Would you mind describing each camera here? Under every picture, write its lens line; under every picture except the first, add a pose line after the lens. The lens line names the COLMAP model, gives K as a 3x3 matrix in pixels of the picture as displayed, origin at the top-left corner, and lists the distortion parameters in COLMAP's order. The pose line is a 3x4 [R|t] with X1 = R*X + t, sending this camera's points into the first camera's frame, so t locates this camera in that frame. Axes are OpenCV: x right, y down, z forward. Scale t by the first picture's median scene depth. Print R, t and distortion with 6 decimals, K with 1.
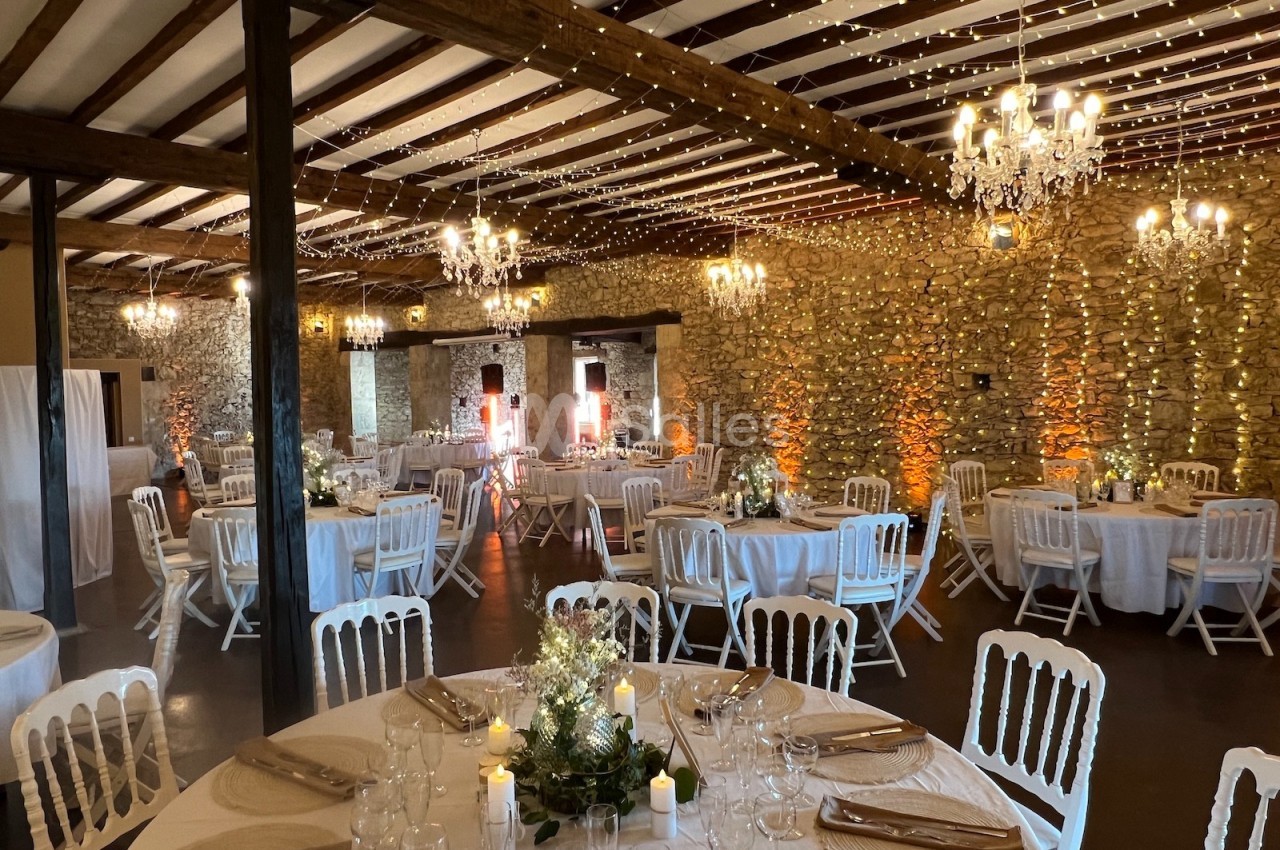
lens RADIAL K [[1029.0, 0, 640.0], [0, 1029.0, 425.0], [0, 0, 1]] dist [0.078027, -0.109504]
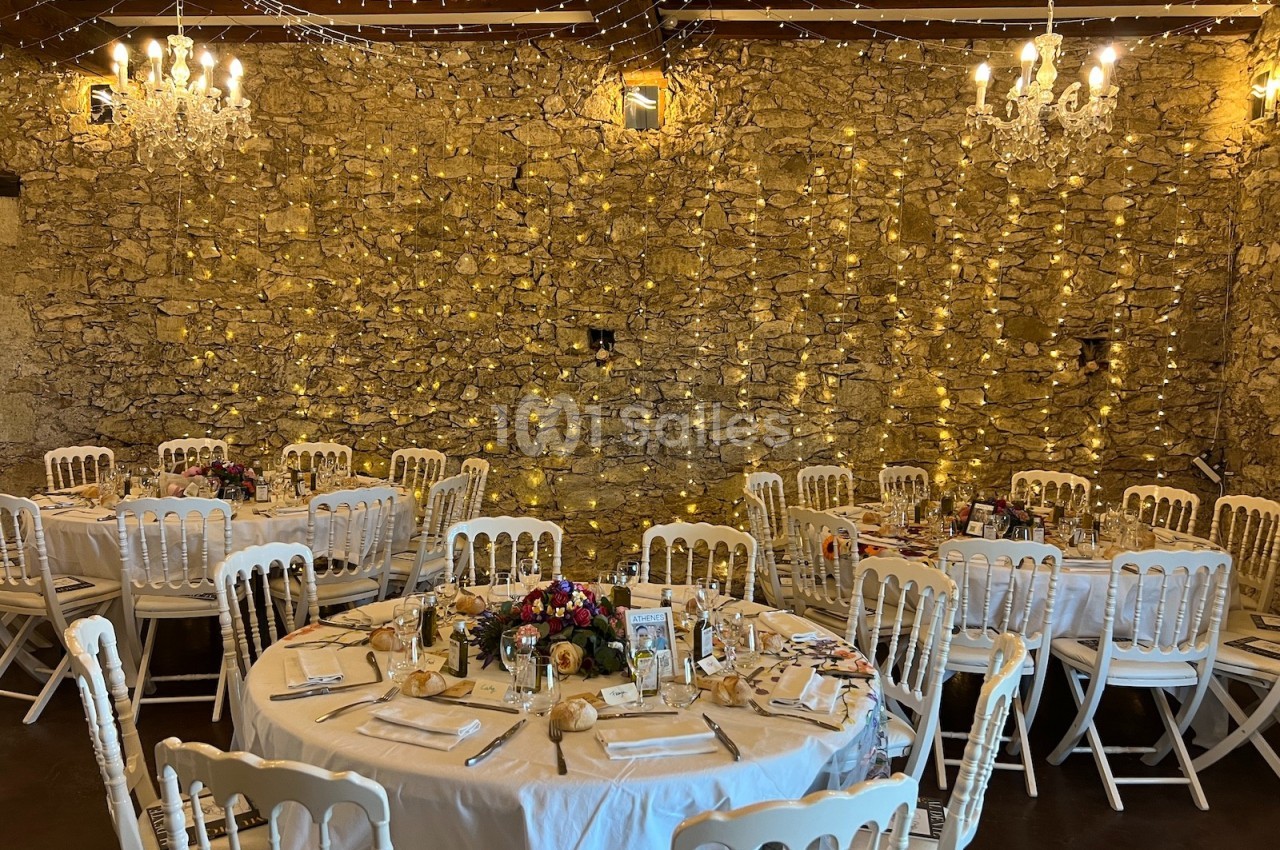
lens RADIAL K [[1029.0, 0, 640.0], [0, 1029.0, 425.0], [0, 0, 1]] dist [0.078027, -0.109504]
pose [[0.806470, -0.001382, 0.591273, -0.019125], [-0.016310, 0.999565, 0.024583, -0.006777], [-0.591049, -0.029469, 0.806097, 0.475080]]
